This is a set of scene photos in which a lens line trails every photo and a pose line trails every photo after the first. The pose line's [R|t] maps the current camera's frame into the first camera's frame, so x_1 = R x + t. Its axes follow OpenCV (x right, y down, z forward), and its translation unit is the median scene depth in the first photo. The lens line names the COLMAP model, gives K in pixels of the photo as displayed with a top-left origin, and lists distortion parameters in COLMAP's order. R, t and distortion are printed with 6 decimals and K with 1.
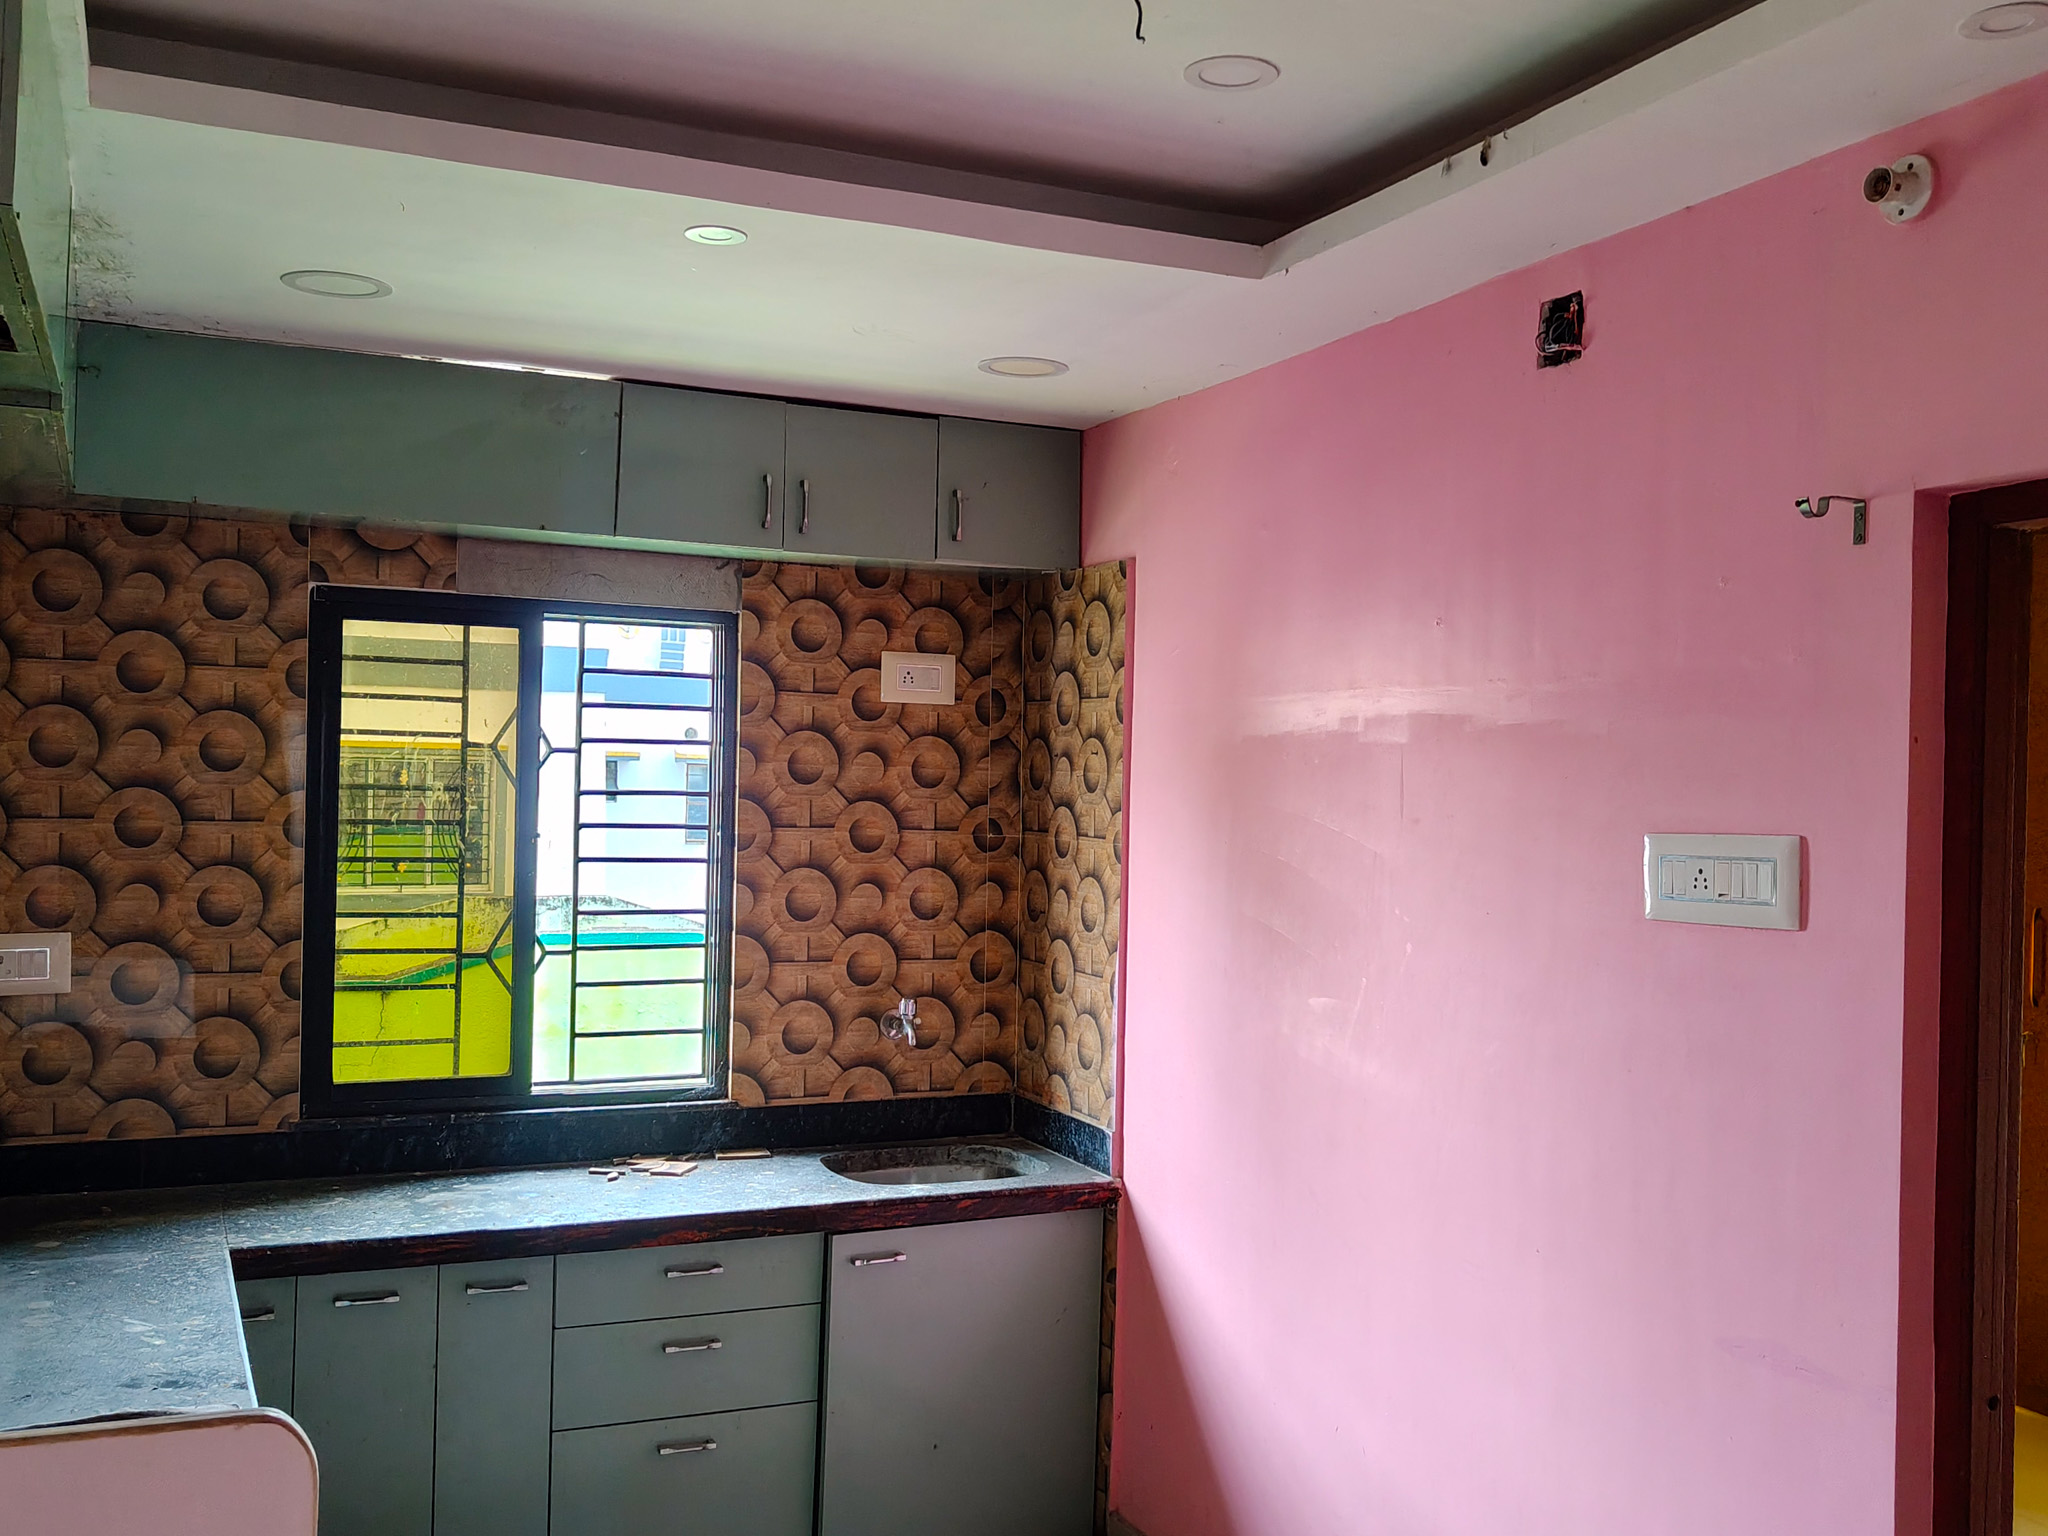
lens RADIAL K [[1863.6, 0, 1024.0], [0, 1863.6, 768.0], [0, 0, 1]] dist [0.120444, -0.250807]
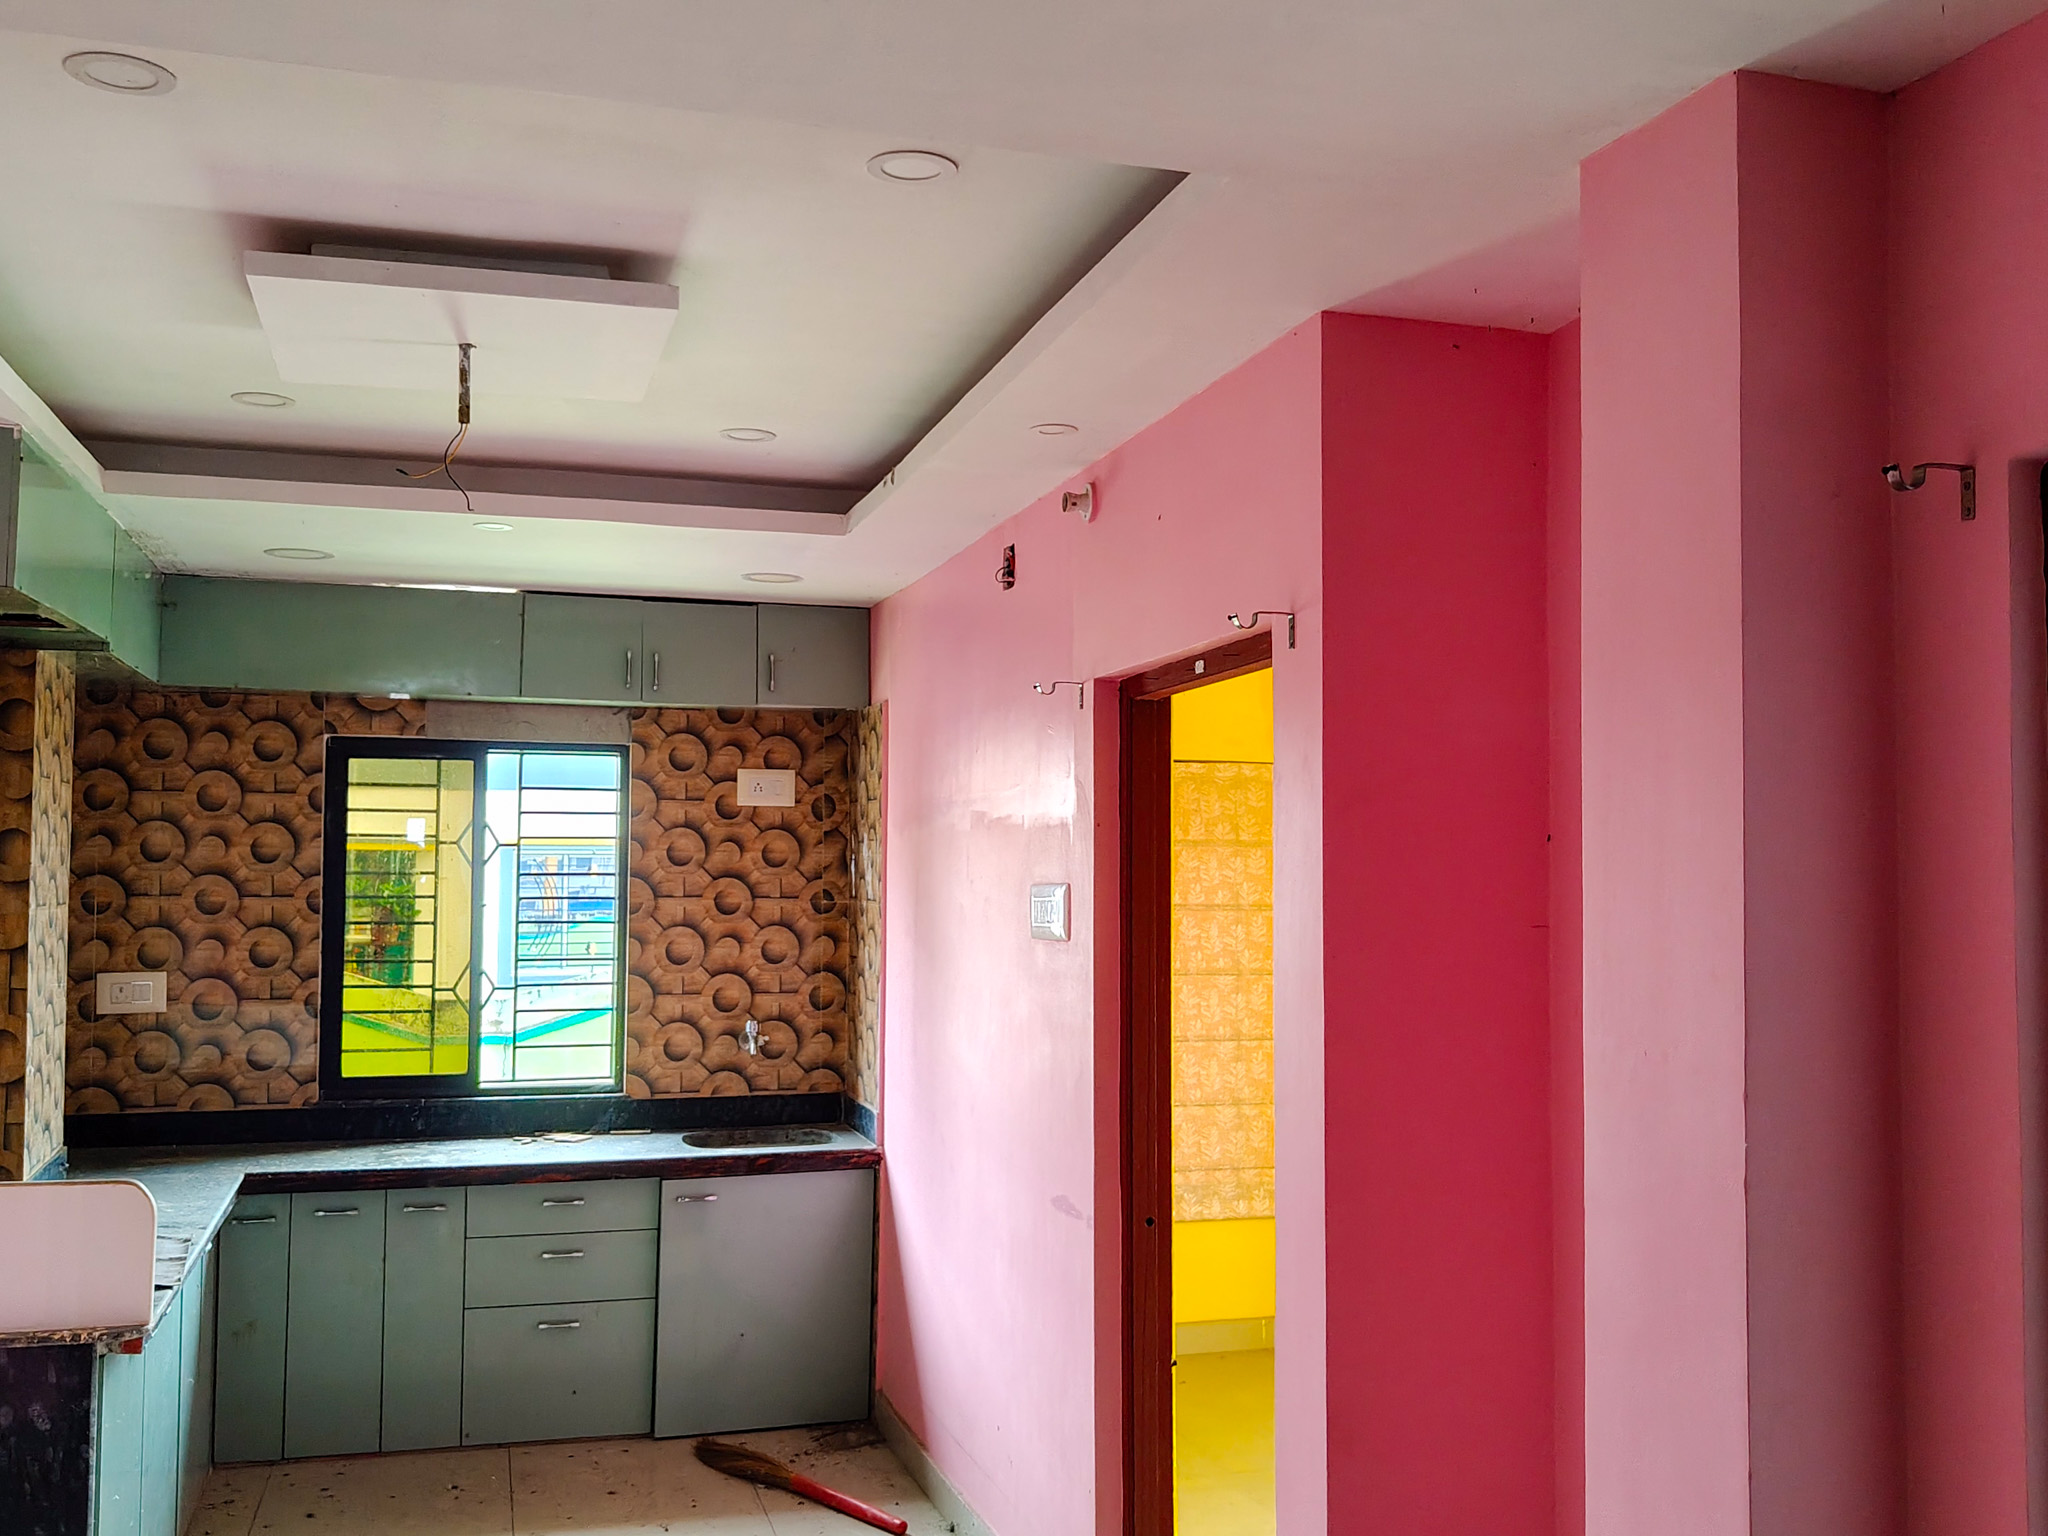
lens RADIAL K [[1863.6, 0, 1024.0], [0, 1863.6, 768.0], [0, 0, 1]] dist [0.120444, -0.250807]
pose [[0.990463, -0.022380, -0.135952, 0.341818], [0.015898, 0.998693, -0.048581, 0.007803], [0.136862, 0.045957, 0.989524, -0.362578]]
